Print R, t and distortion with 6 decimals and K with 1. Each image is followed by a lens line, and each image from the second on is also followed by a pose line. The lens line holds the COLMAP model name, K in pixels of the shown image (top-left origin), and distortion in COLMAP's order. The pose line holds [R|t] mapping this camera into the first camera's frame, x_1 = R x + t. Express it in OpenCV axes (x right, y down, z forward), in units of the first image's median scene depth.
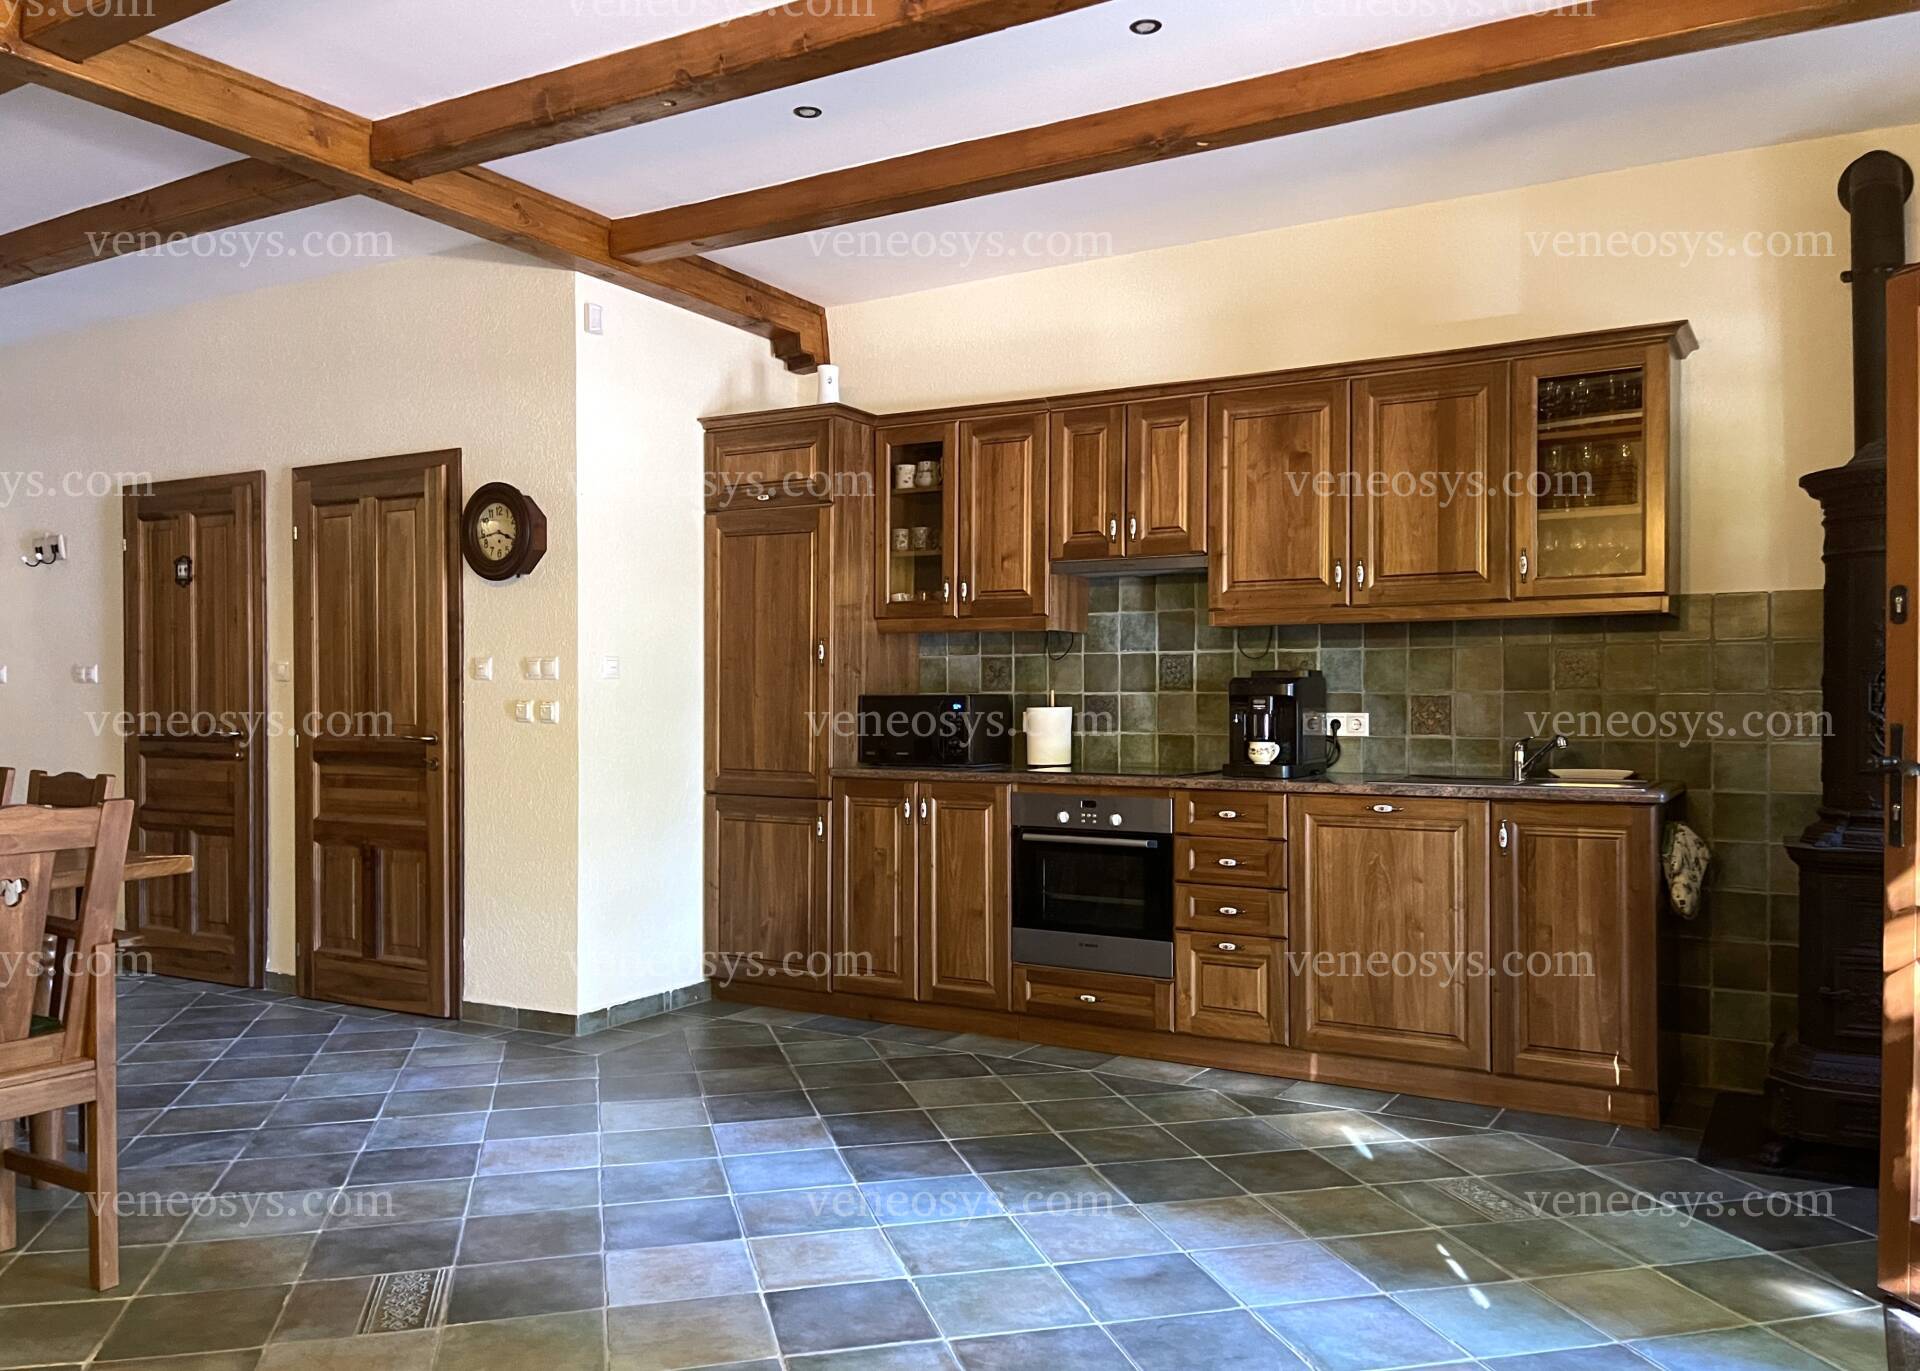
lens RADIAL K [[1458.6, 0, 960.5], [0, 1458.6, 711.4], [0, 0, 1]] dist [0.073362, -0.097585]
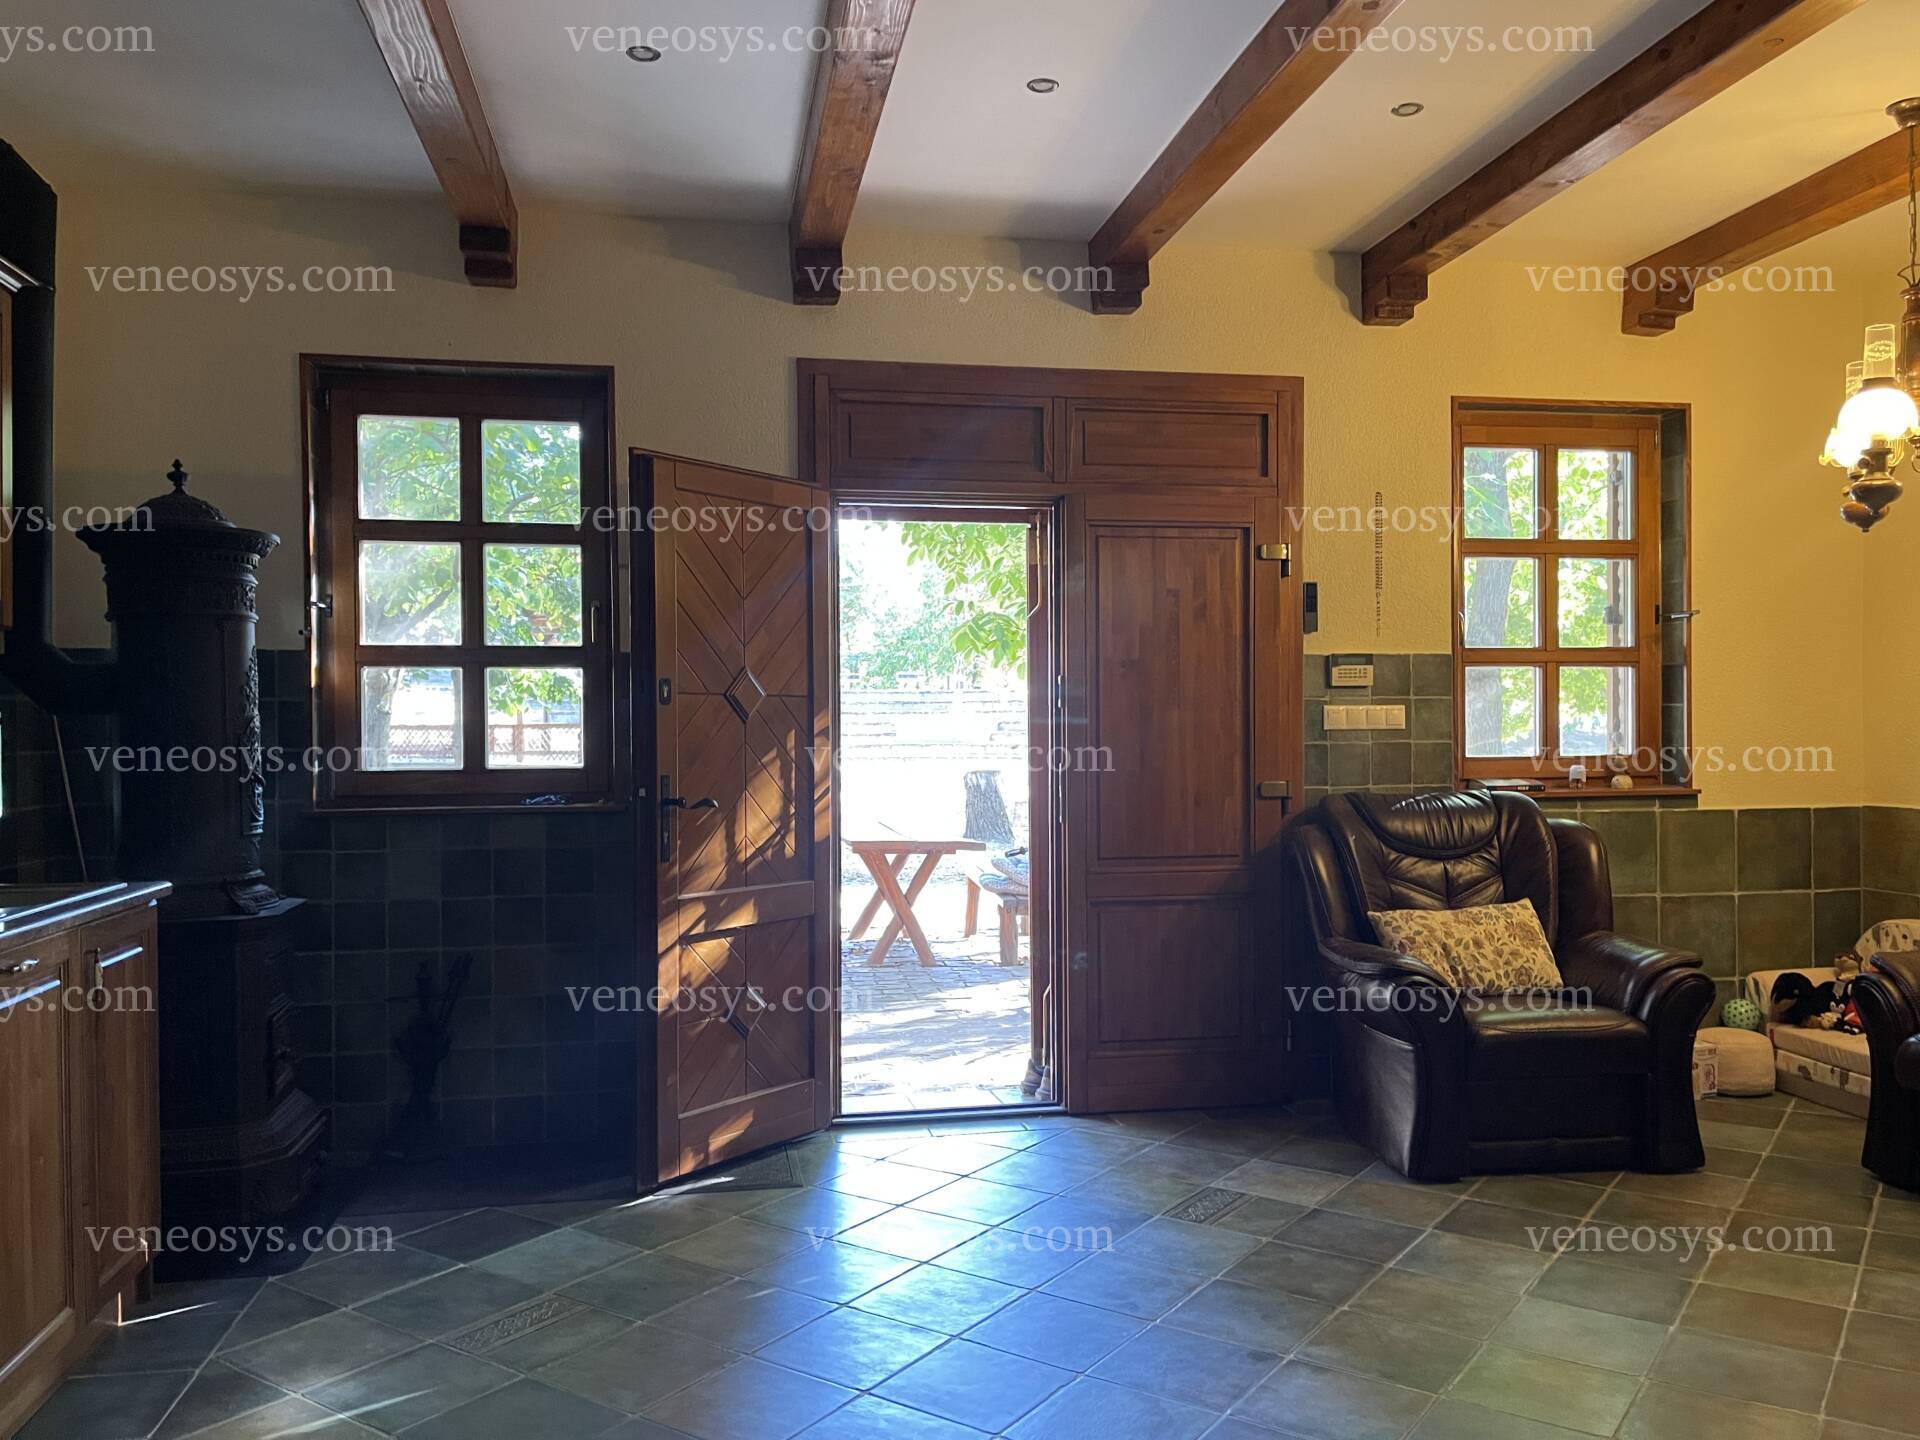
lens RADIAL K [[1470.1, 0, 964.6], [0, 1470.1, 732.5], [0, 0, 1]] dist [0.071411, -0.101159]
pose [[-0.656406, 0.001334, 0.754407, -0.353091], [0.012636, 0.999878, 0.009226, -0.023695], [-0.754302, 0.015589, -0.656342, 0.966322]]
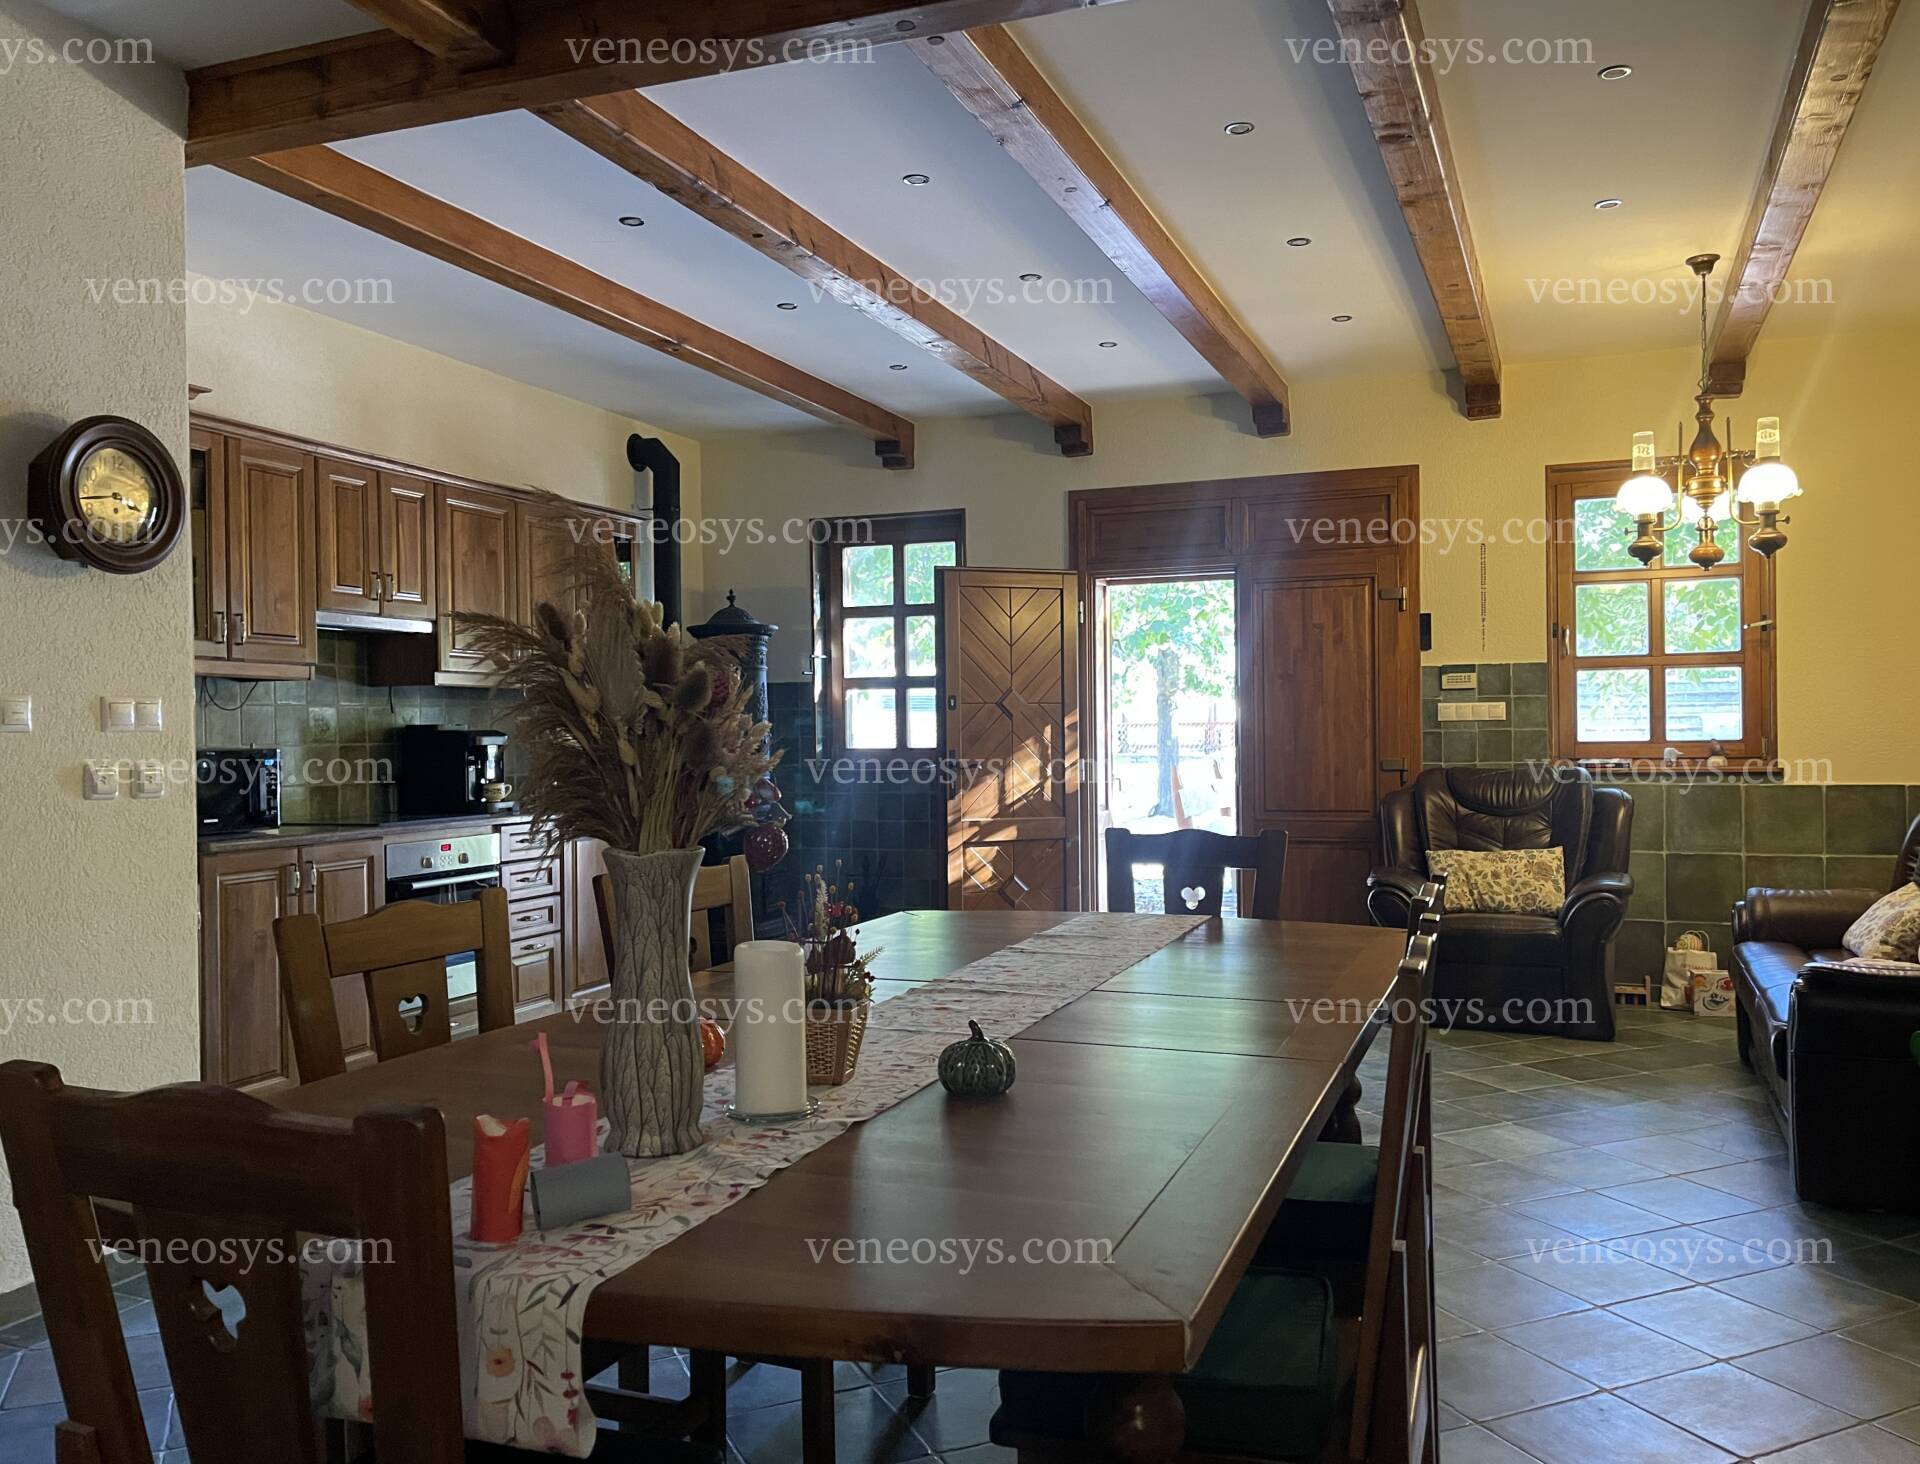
lens RADIAL K [[1502.9, 0, 990.5], [0, 1502.9, 753.4], [0, 0, 1]] dist [0.078478, -0.112732]
pose [[-0.171994, -0.014401, 0.984993, -1.063906], [0.020916, 0.999614, 0.018267, -0.017589], [-0.984876, 0.023744, -0.171627, 0.774980]]
